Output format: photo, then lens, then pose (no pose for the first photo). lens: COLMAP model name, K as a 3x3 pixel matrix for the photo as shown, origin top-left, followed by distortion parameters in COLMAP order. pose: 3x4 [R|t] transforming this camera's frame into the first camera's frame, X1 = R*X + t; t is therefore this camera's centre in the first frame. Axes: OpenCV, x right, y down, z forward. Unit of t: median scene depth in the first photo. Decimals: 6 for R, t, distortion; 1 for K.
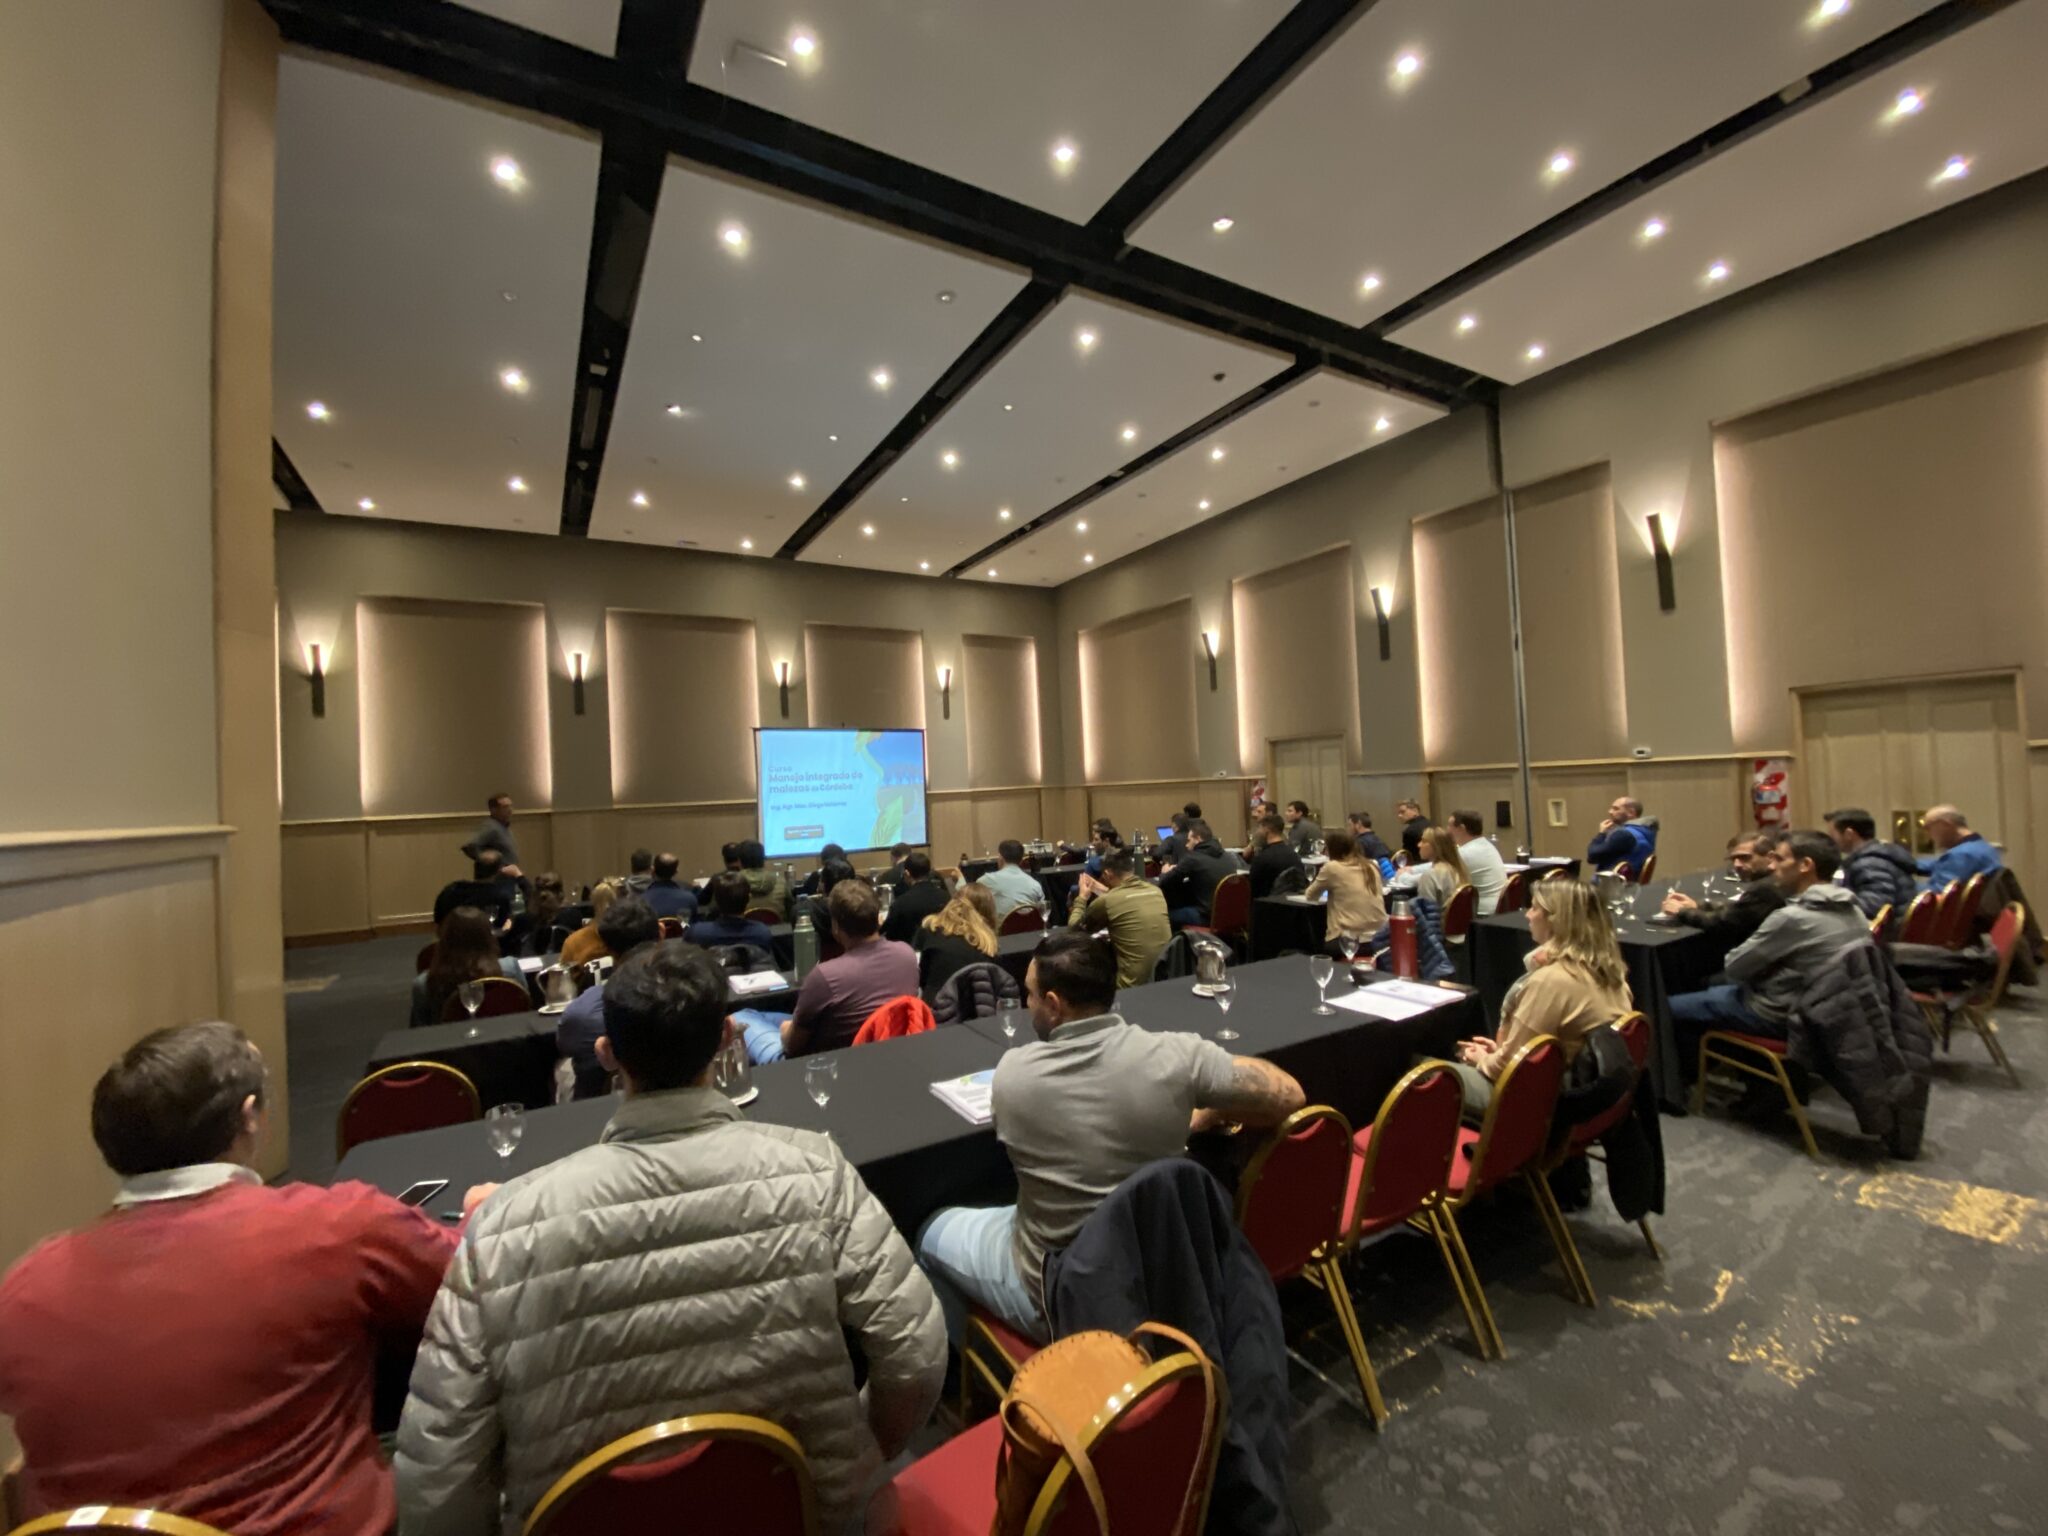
lens RADIAL K [[828.2, 0, 1026.1], [0, 828.2, 768.2], [0, 0, 1]] dist [0.002696, -0.000076]
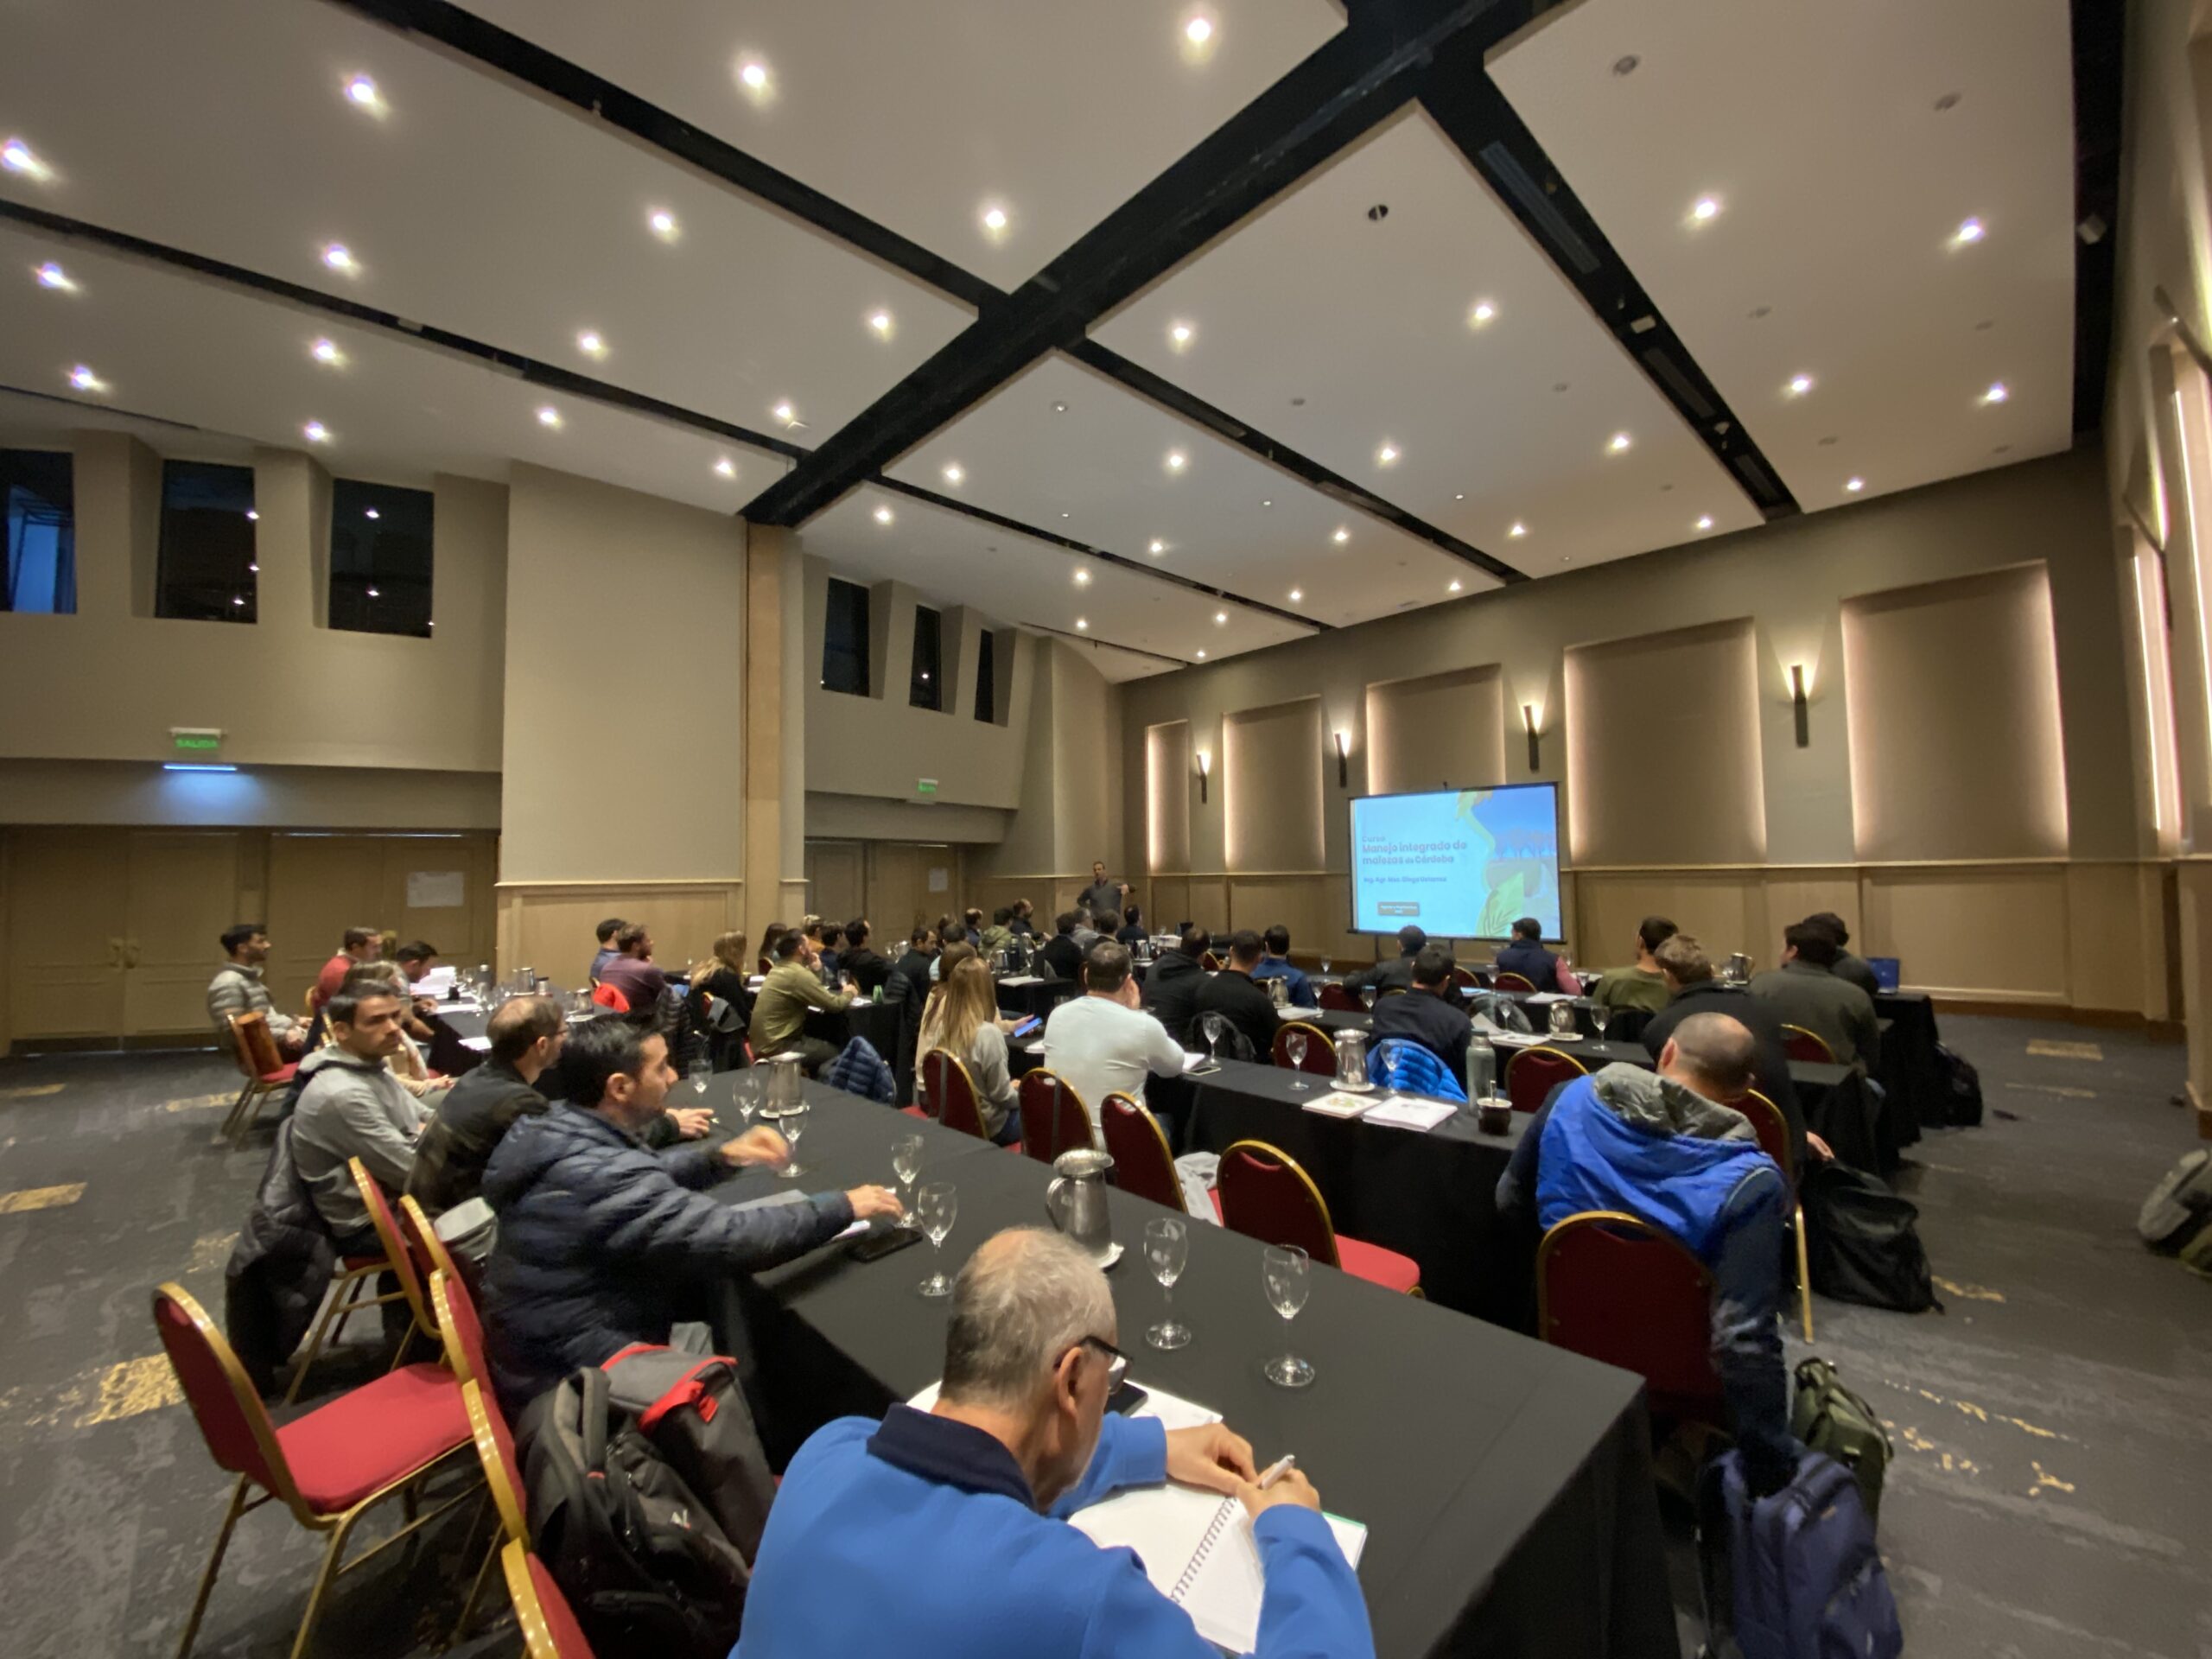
lens RADIAL K [[894.5, 0, 1107.9], [0, 894.5, 827.4], [0, 0, 1]] dist [0.002696, -0.000076]
pose [[0.205377, -0.009951, -0.978632, 0.607852], [0.029533, 0.999556, -0.003965, -0.016573], [0.978237, -0.028087, 0.205580, 0.480544]]
